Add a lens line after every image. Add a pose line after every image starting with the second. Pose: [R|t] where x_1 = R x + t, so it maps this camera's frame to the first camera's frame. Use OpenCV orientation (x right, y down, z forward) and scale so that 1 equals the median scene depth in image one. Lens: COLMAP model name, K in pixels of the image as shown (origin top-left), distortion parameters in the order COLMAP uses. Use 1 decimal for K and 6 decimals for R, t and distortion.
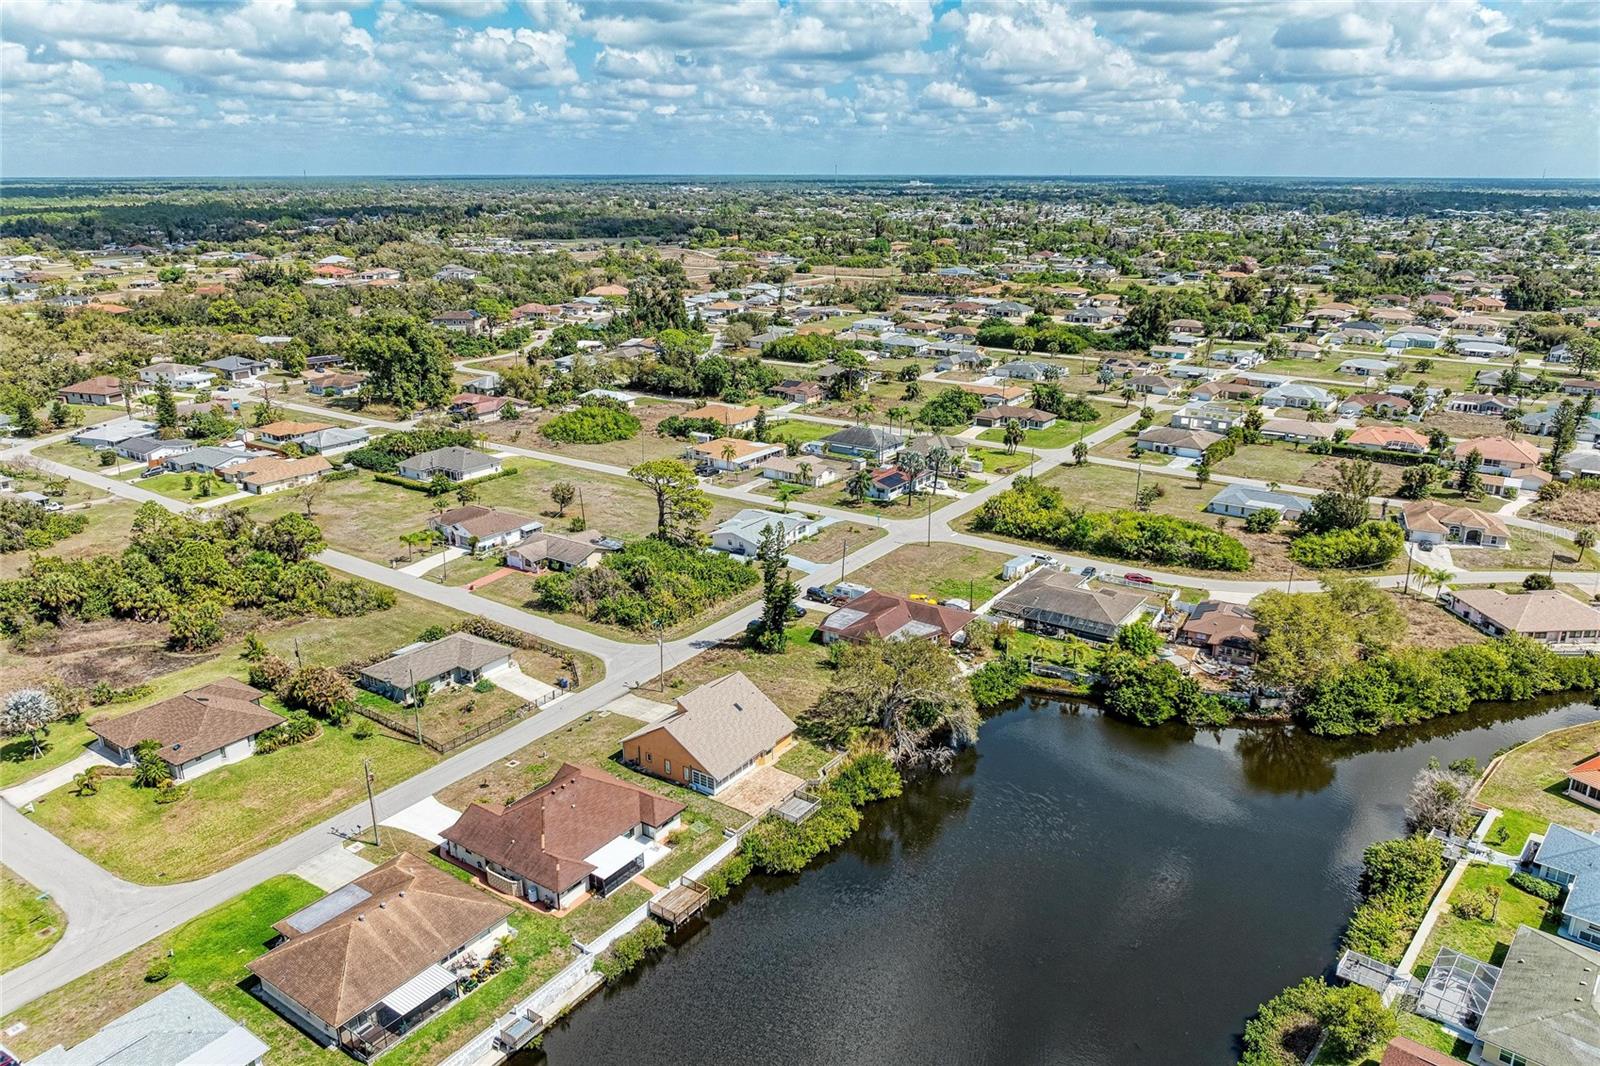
lens RADIAL K [[1110.2, 0, 800.0], [0, 1110.2, 533.0], [0, 0, 1]] dist [-0.015048, -0.002266]
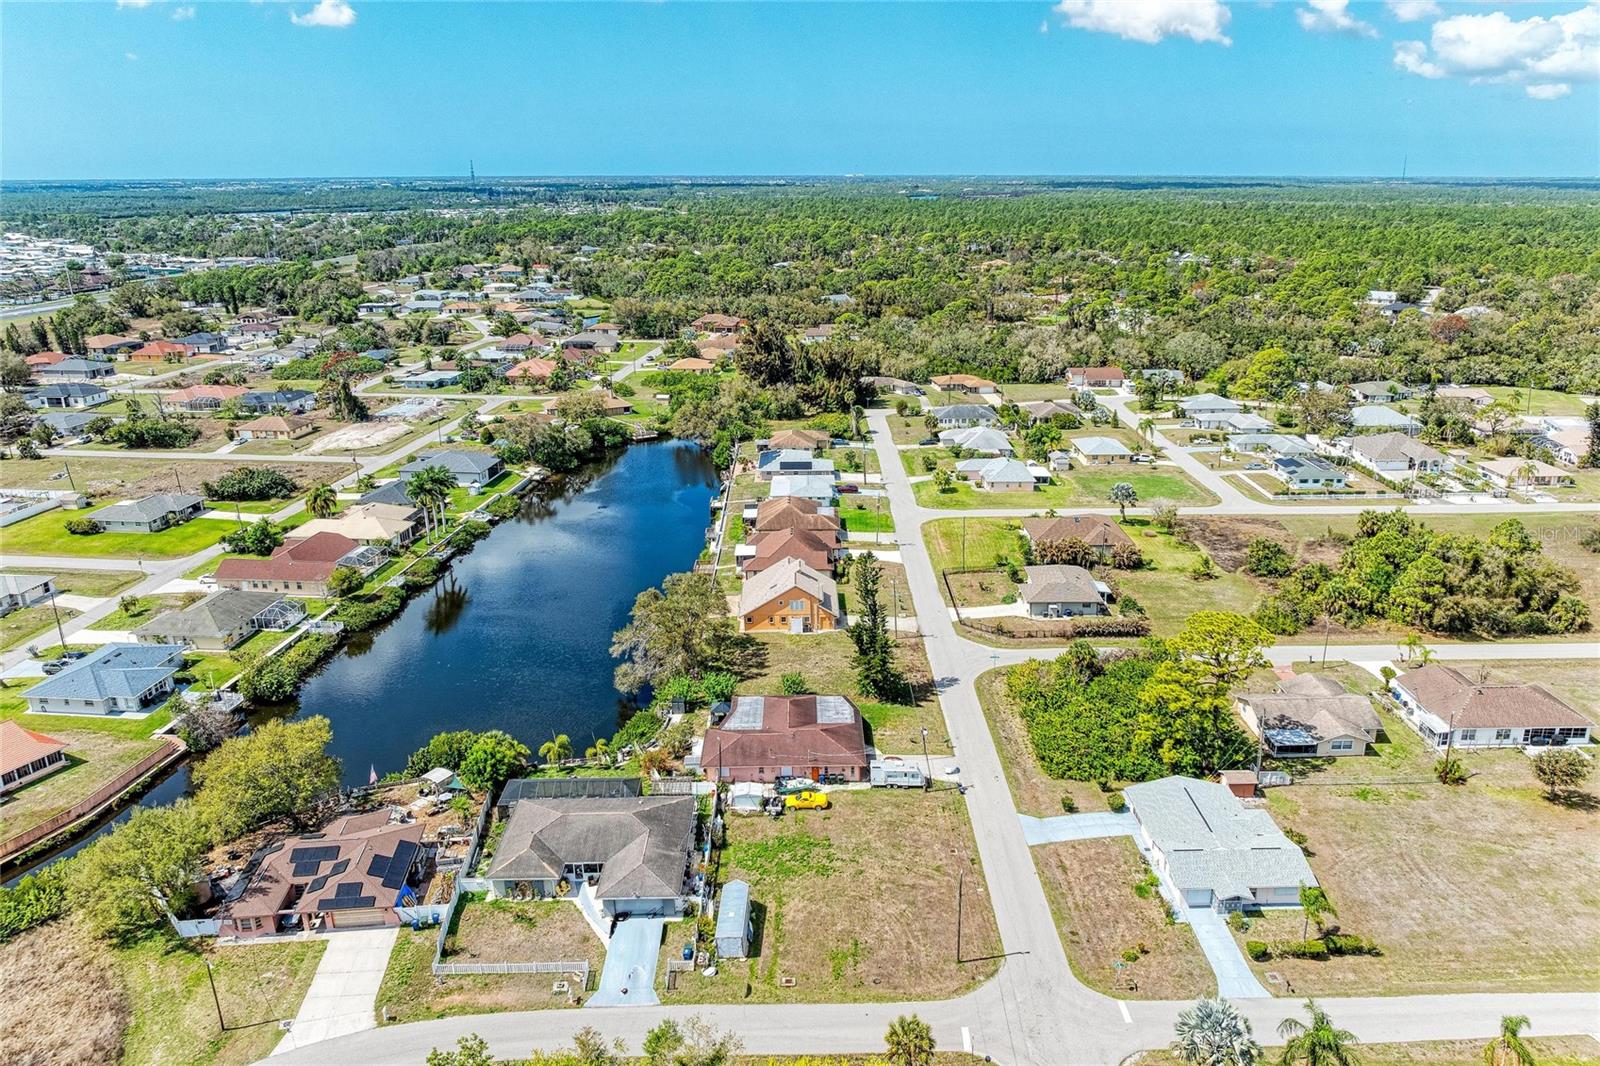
lens RADIAL K [[1117.6, 0, 839.0], [0, 1117.6, 535.2], [0, 0, 1]] dist [-0.010751, -0.002730]
pose [[-0.802546, 0.184787, -0.567251, 0.492246], [-0.184696, 0.827153, 0.530760, -0.482927], [0.567281, 0.530728, -0.629699, 1.473783]]
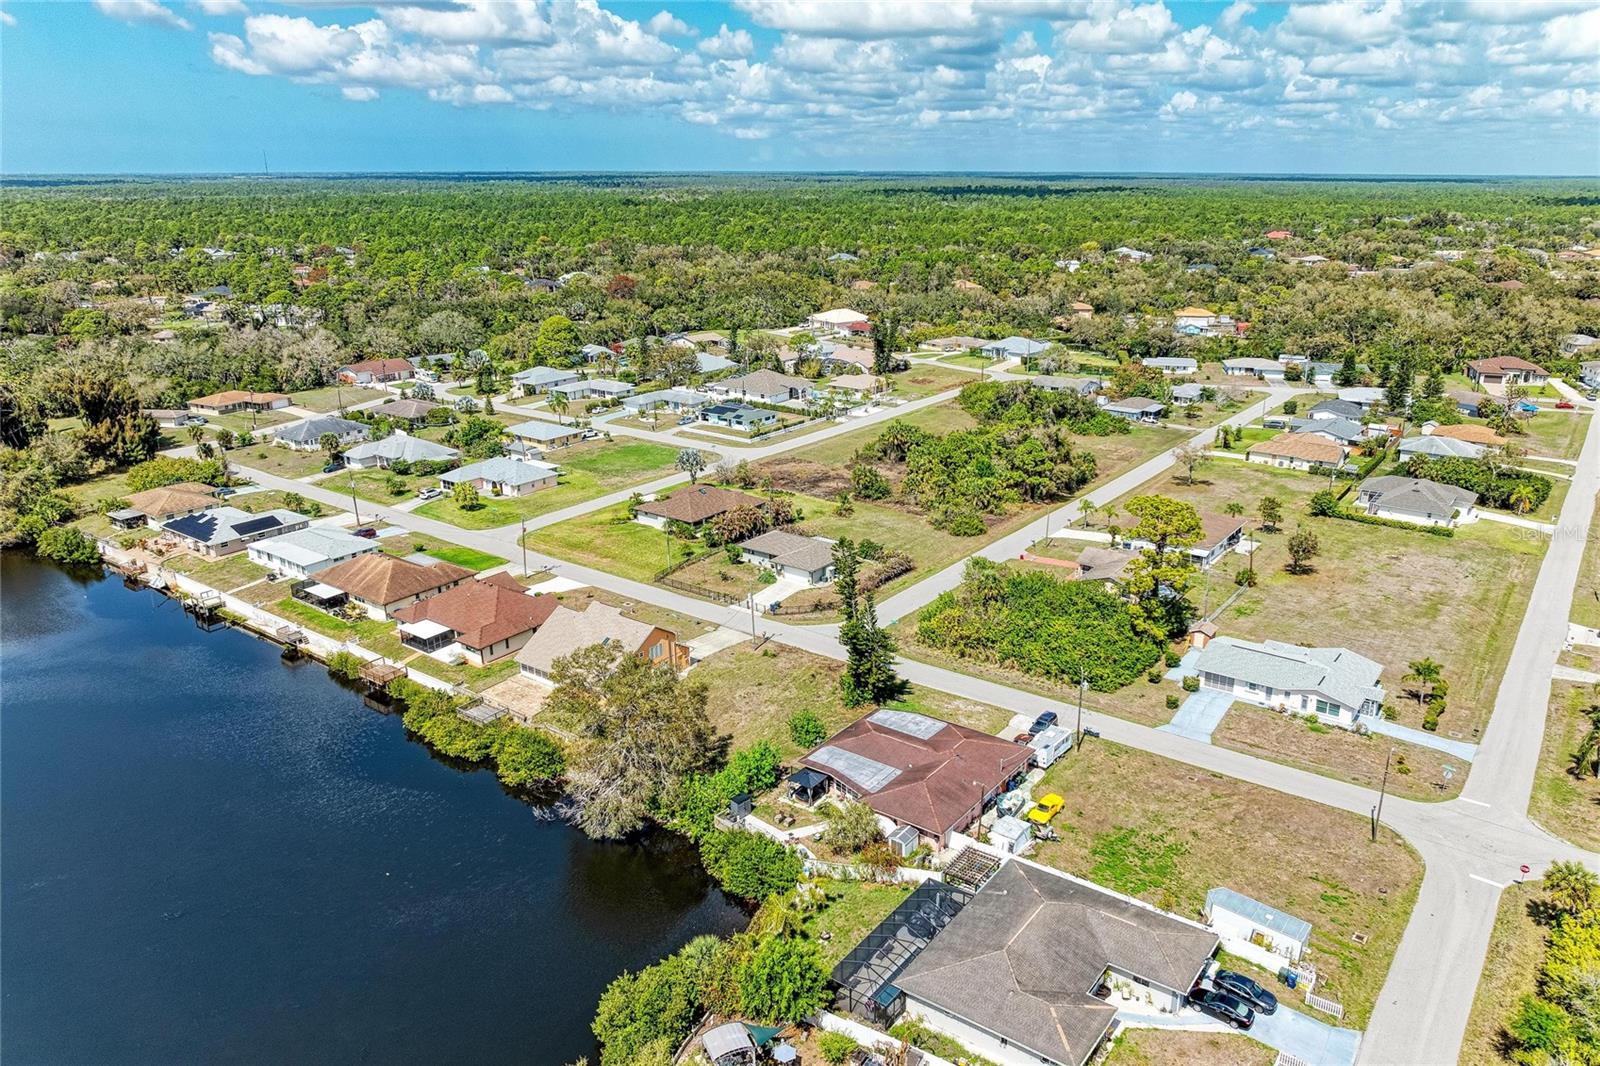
lens RADIAL K [[1117.6, 0, 839.0], [0, 1117.6, 535.2], [0, 0, 1]] dist [-0.010751, -0.002730]
pose [[-0.012551, 0.310530, -0.950481, 0.676909], [-0.312331, 0.901777, 0.298742, -0.227528], [0.949890, 0.300615, 0.085670, 0.870192]]
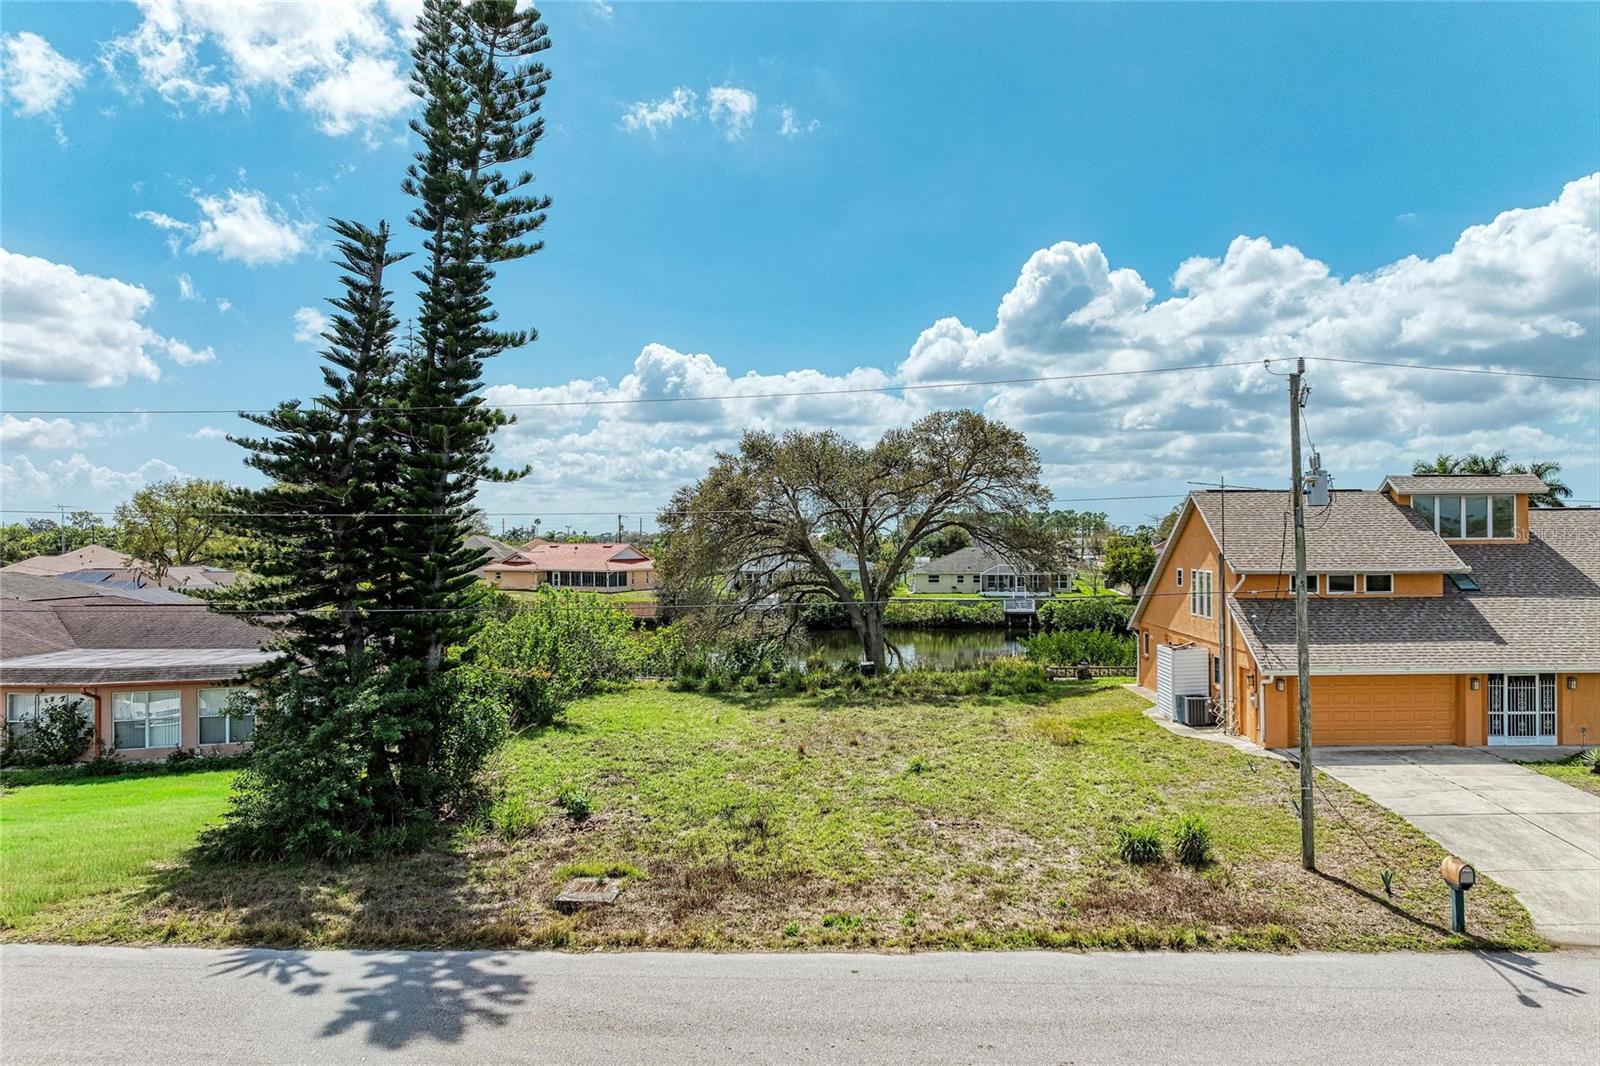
lens RADIAL K [[1119.6, 0, 850.5], [0, 1119.6, 534.2], [0, 0, 1]] dist [-0.037338, 0.029723]
pose [[-0.566457, 0.006818, 0.824063, -0.191547], [0.259030, 0.950757, 0.170190, 0.055601], [-0.782323, 0.309862, -0.540330, 1.010510]]
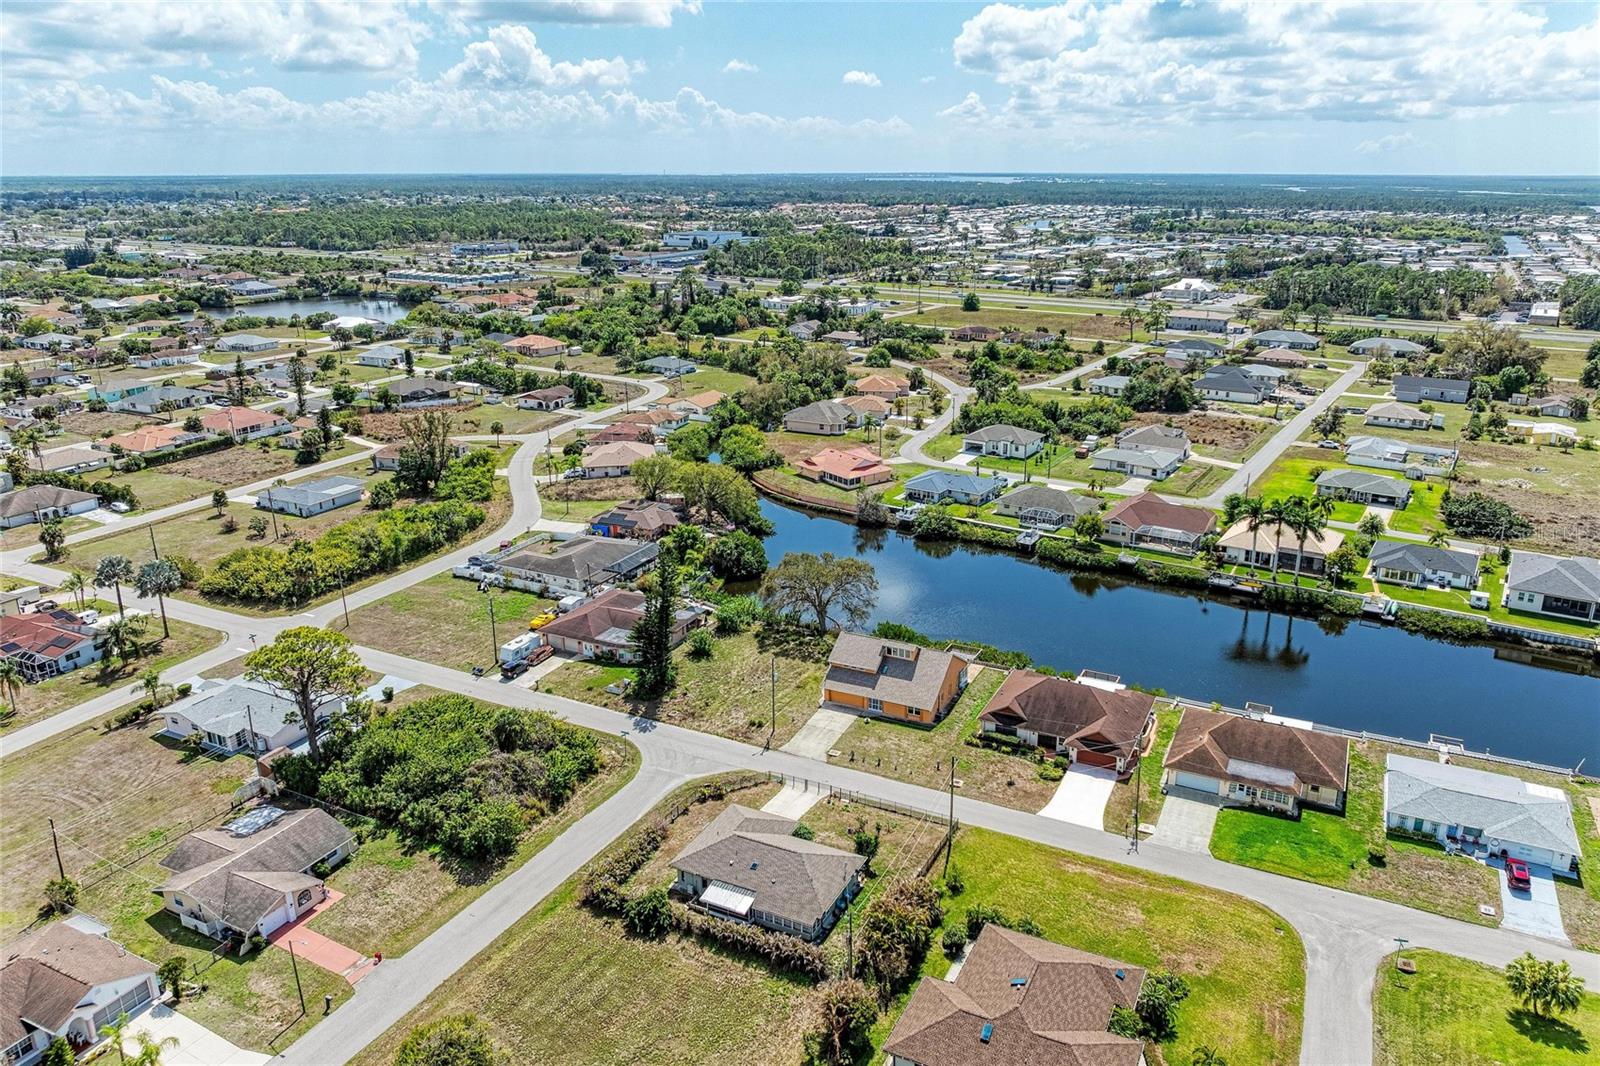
lens RADIAL K [[1128.3, 0, 826.3], [0, 1128.3, 533.2], [0, 0, 1]] dist [-0.014316, -0.008596]
pose [[-0.156007, -0.305087, 0.939459, -0.869524], [0.305740, 0.889481, 0.339628, -0.277631], [-0.939247, 0.340214, -0.045488, 0.859959]]
